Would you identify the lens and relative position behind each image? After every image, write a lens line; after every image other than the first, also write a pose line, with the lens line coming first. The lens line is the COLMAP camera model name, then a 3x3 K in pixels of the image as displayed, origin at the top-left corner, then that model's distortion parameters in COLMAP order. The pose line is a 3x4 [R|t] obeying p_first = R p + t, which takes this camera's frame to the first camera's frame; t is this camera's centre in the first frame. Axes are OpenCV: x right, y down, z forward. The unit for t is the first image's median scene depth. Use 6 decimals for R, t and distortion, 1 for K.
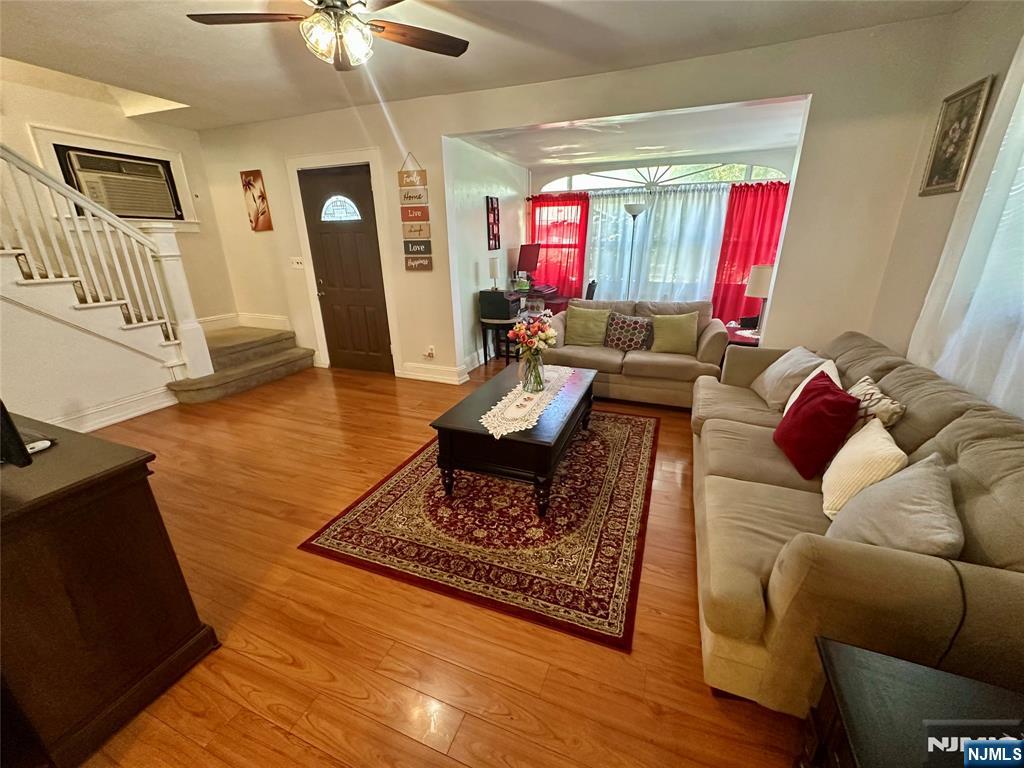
lens RADIAL K [[410.5, 0, 508.9], [0, 410.5, 386.6], [0, 0, 1]] dist [-0.000423, 0.000028]
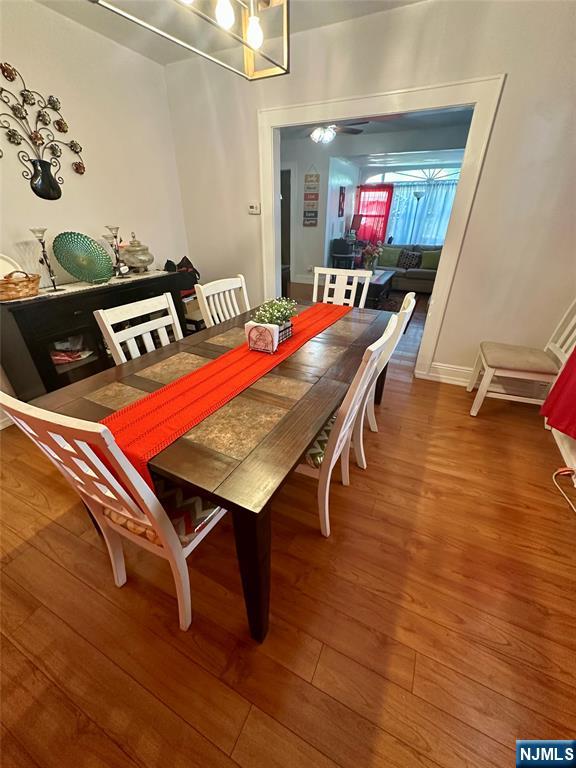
lens RADIAL K [[307.9, 0, 287.7], [0, 307.9, 383.7], [0, 0, 1]] dist [-0.000423, 0.000028]
pose [[0.997447, 0.049376, -0.051585, -0.157337], [-0.040262, 0.985505, 0.164797, 0.186579], [0.058974, -0.162300, 0.984978, -0.499677]]
